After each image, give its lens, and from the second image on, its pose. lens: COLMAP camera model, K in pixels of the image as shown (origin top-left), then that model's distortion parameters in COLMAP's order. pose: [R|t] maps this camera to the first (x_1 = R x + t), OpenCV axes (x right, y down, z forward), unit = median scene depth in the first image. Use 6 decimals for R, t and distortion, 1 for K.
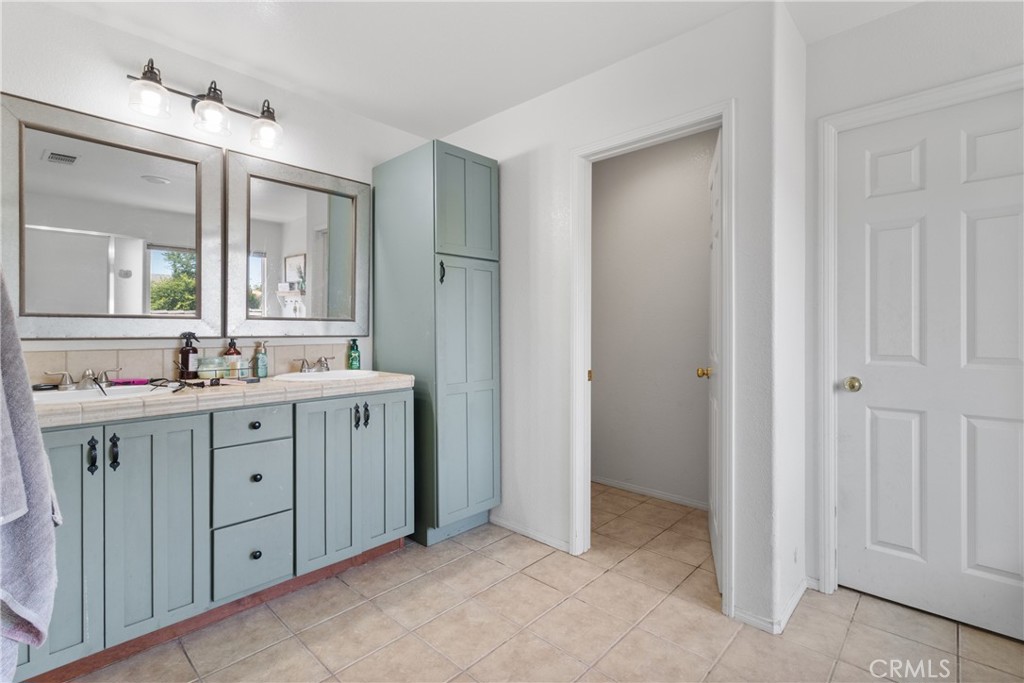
lens RADIAL K [[478.3, 0, 520.9], [0, 478.3, 327.3], [0, 0, 1]] dist [0.000621, 0.000446]
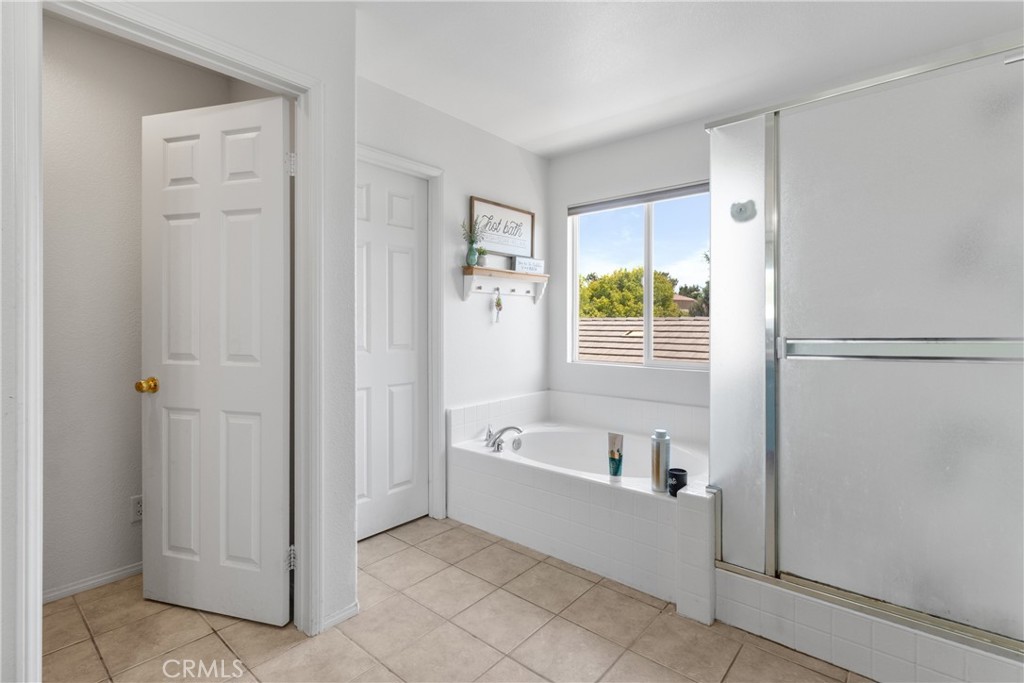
lens RADIAL K [[478.3, 0, 512.7], [0, 478.3, 333.0], [0, 0, 1]] dist [0.000621, 0.000446]
pose [[-0.038791, -0.010631, 0.999191, -0.525560], [-0.001645, 0.999943, 0.010575, 0.010581], [-0.999246, -0.001234, -0.038806, 0.689632]]
